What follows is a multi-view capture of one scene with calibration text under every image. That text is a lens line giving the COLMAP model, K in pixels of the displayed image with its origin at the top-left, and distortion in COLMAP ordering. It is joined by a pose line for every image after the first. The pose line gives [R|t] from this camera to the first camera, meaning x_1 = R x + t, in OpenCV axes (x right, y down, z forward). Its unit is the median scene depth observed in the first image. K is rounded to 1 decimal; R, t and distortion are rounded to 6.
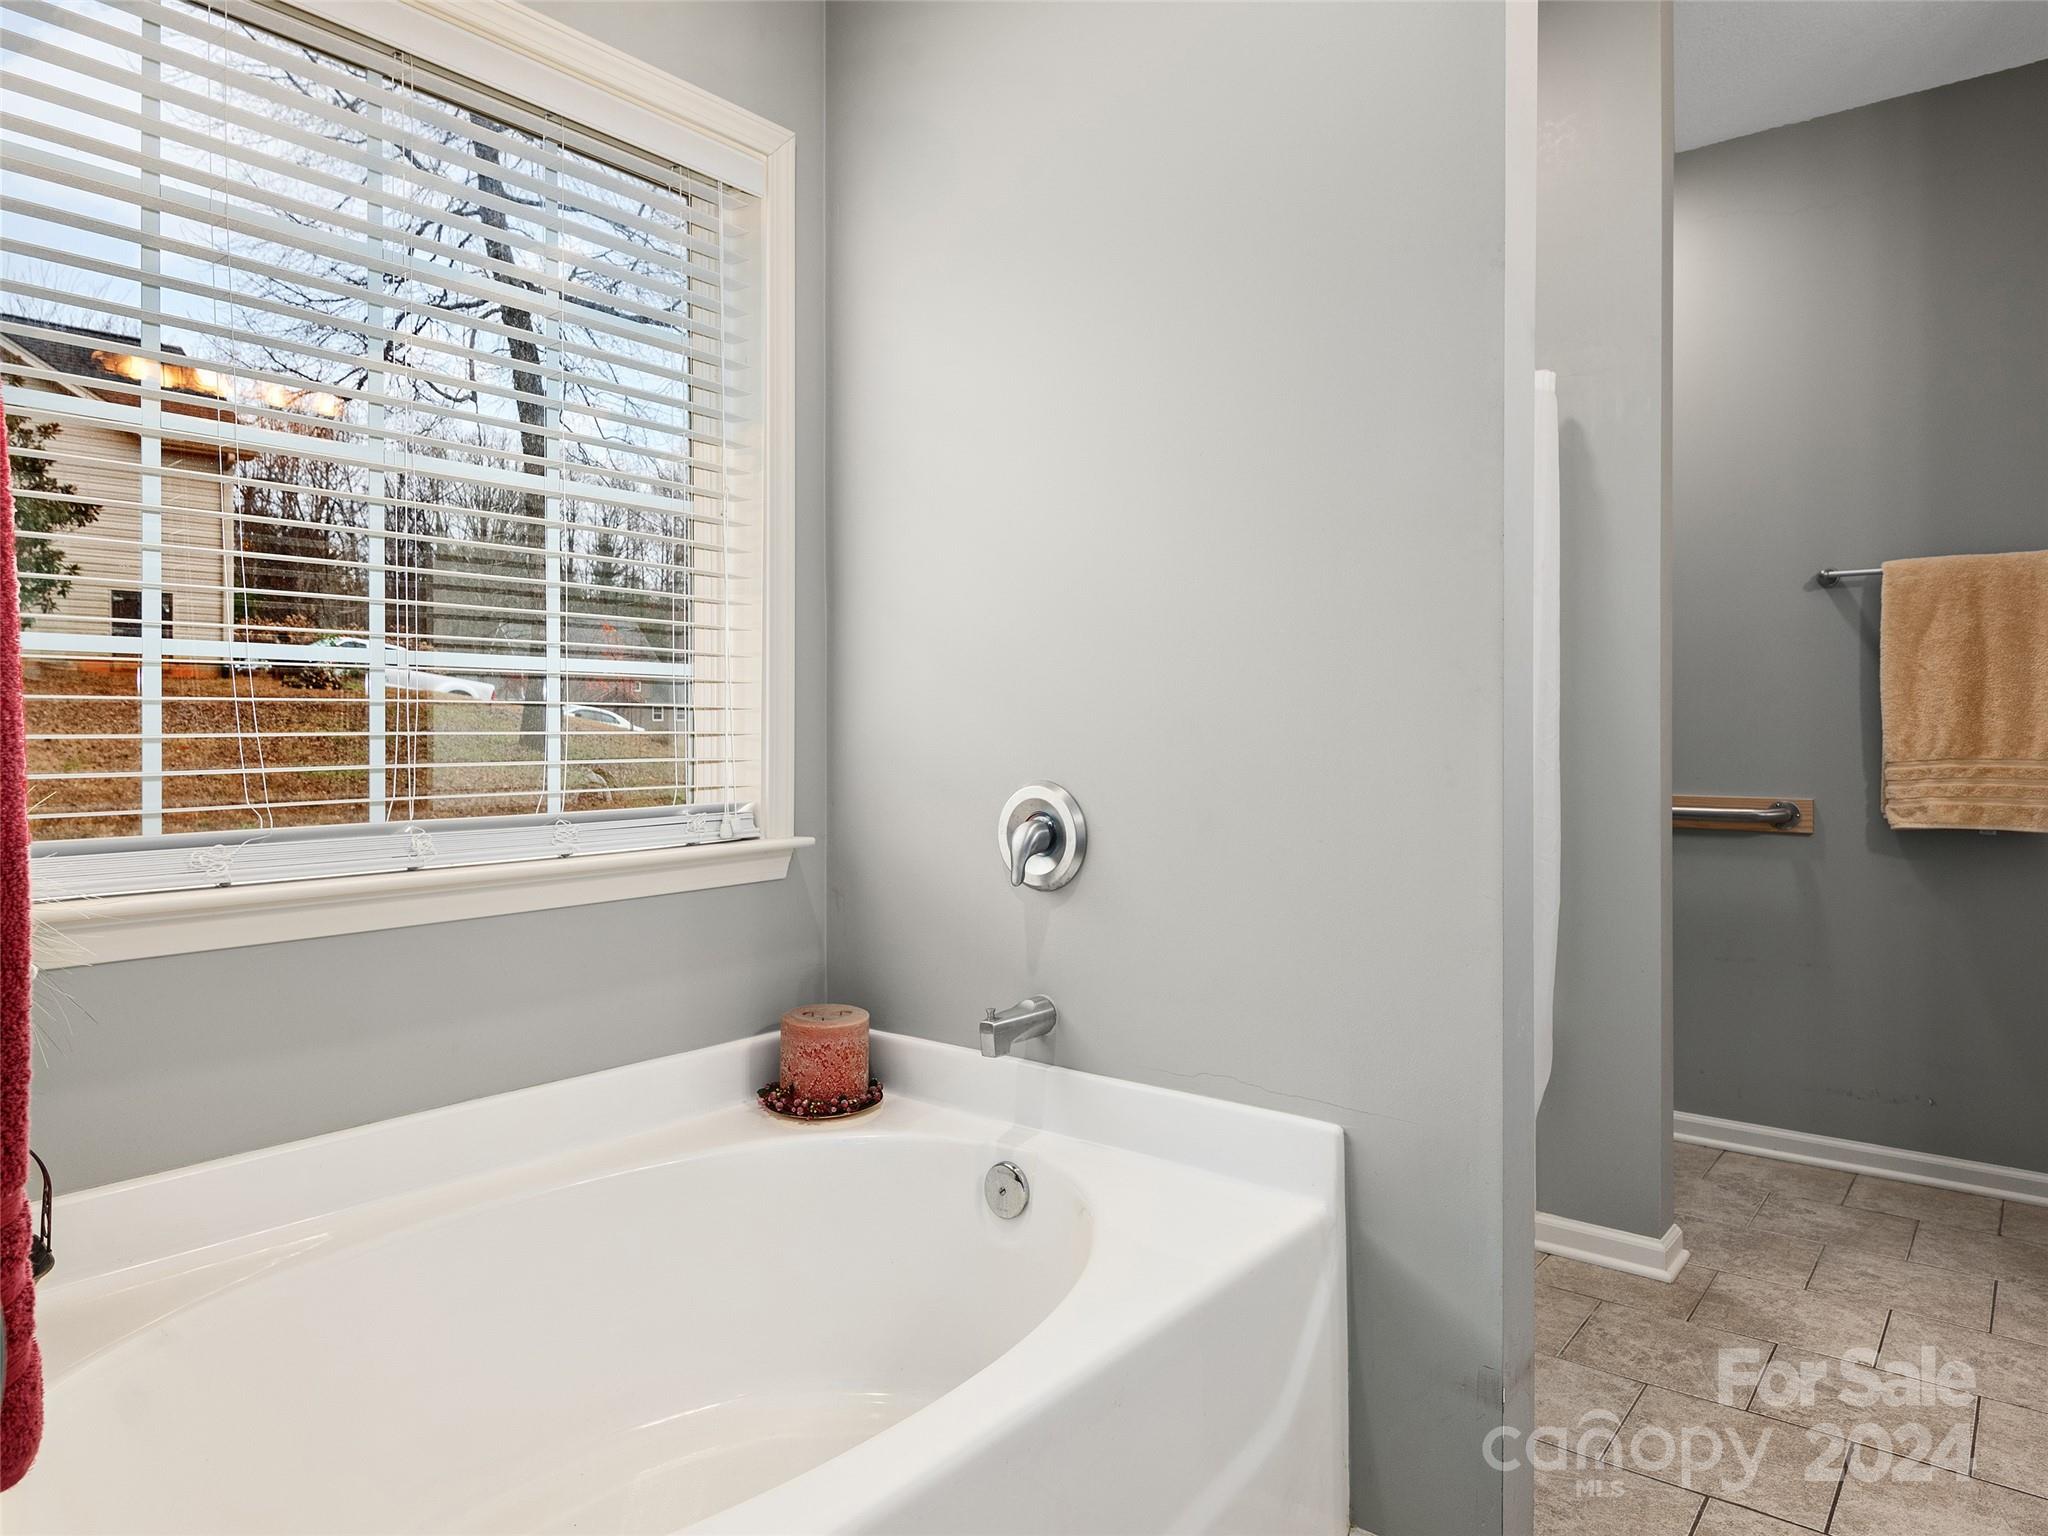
lens RADIAL K [[1255.6, 0, 1019.3], [0, 1255.6, 756.9], [0, 0, 1]] dist [0.009688, -0.000982]
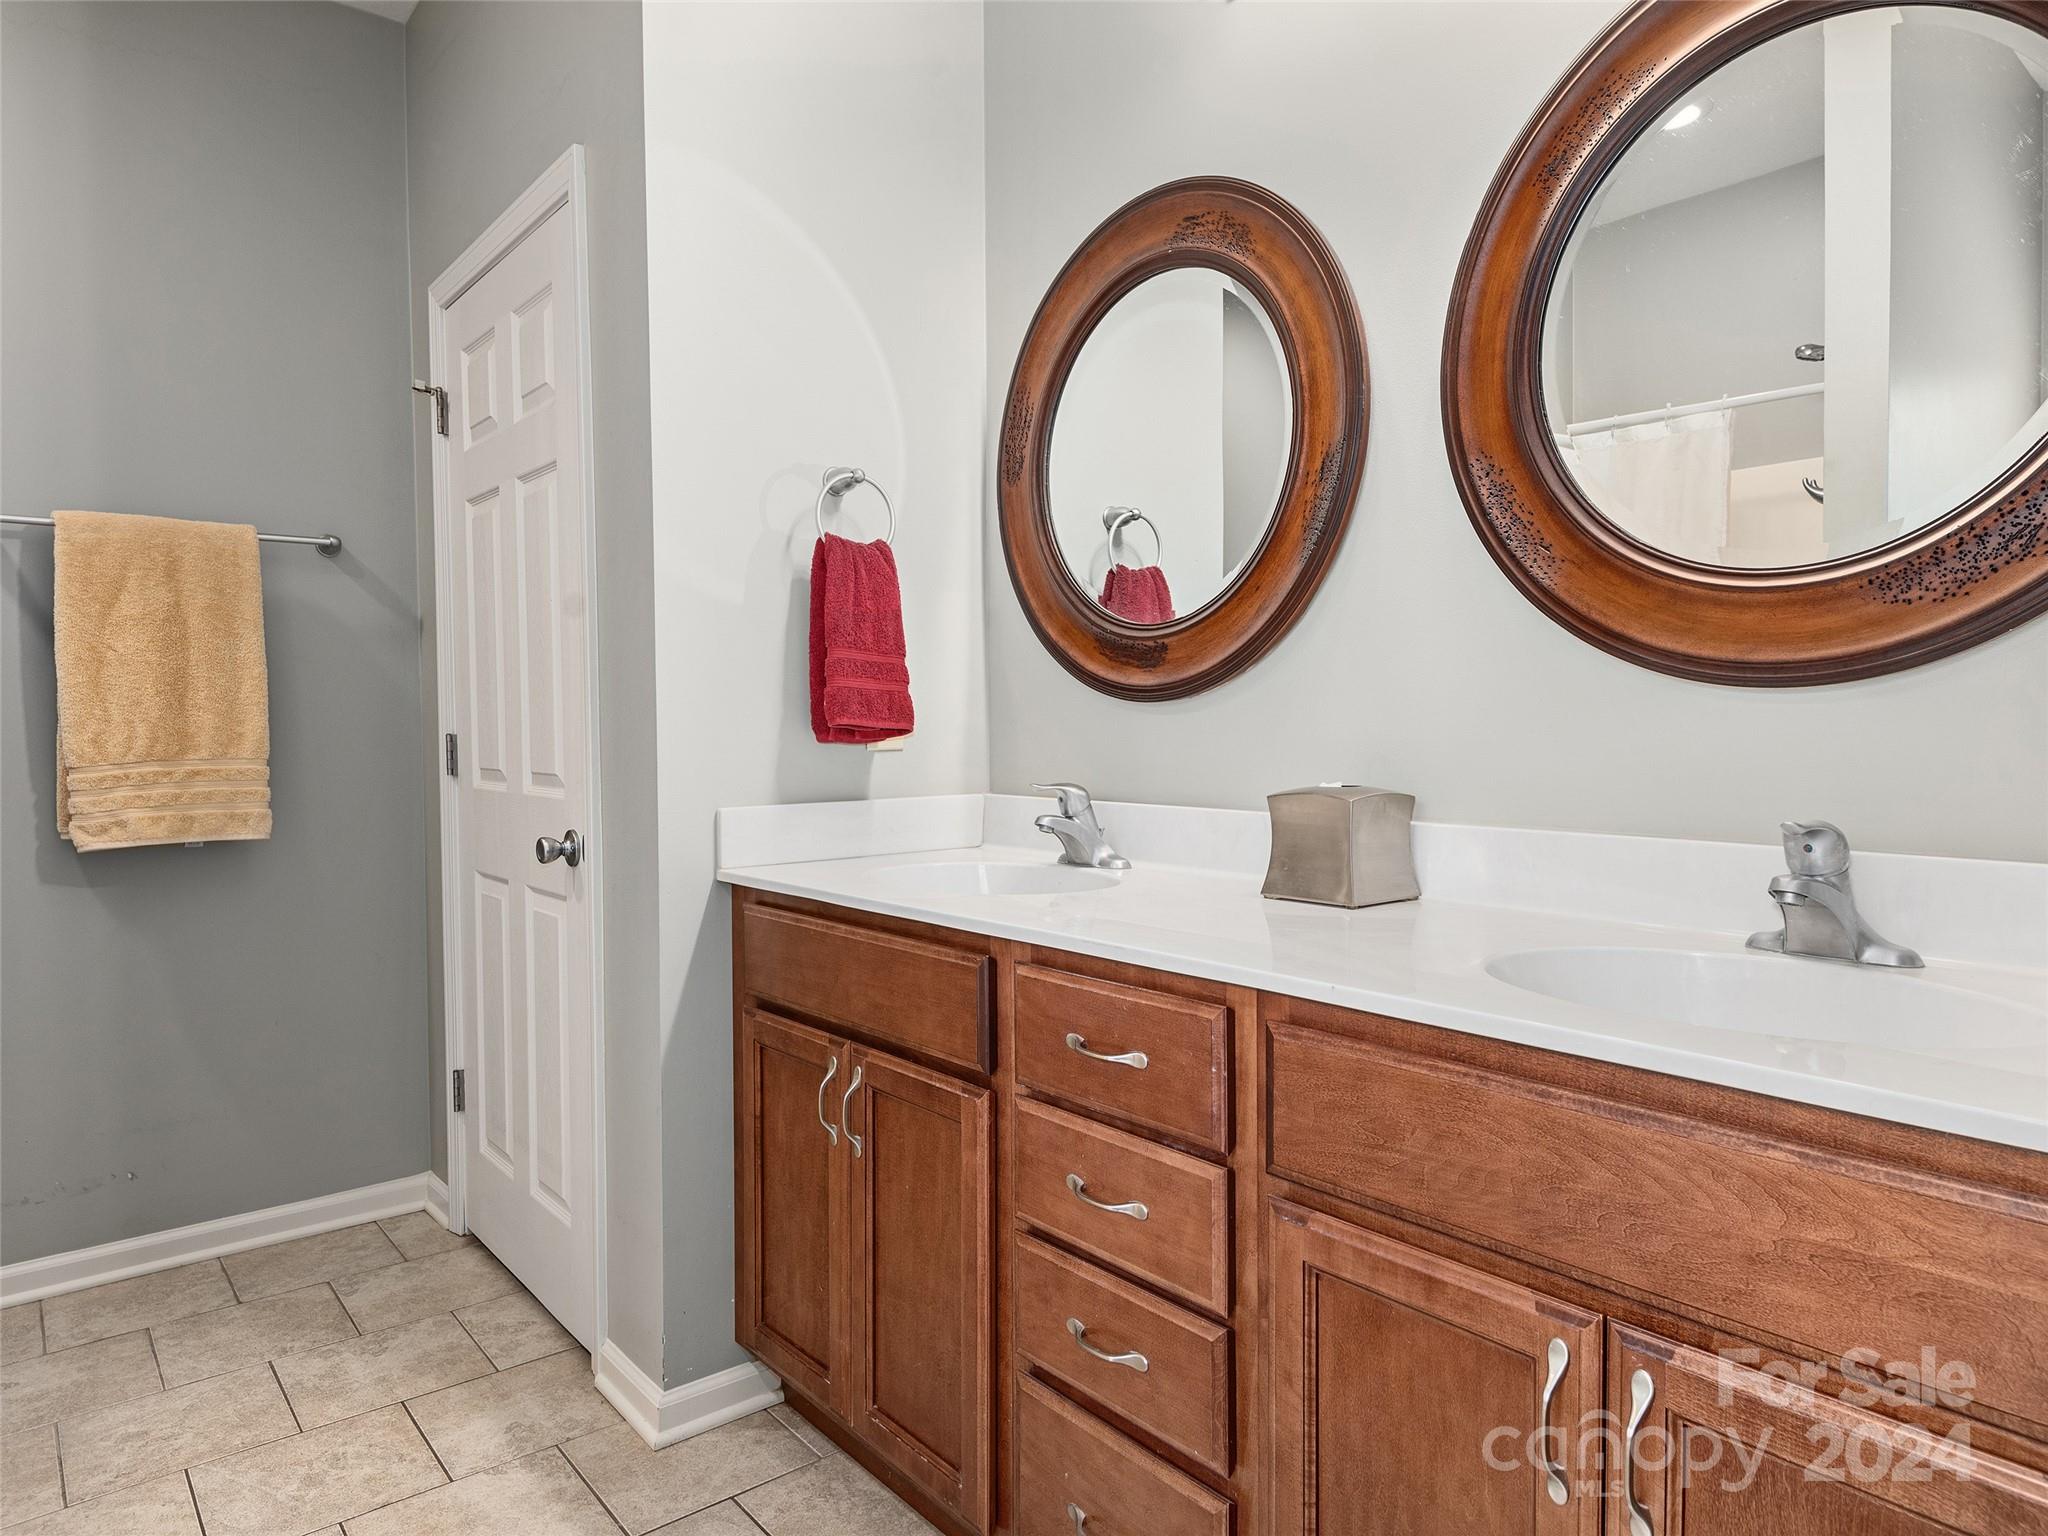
lens RADIAL K [[1255.6, 0, 1013.5], [0, 1255.6, 767.3], [0, 0, 1]] dist [0.009688, -0.000982]
pose [[0.197856, -0.034105, 0.979638, 0.036319], [0.029801, 0.999142, 0.028765, -0.001143], [-0.979778, 0.023503, 0.198702, 0.279900]]
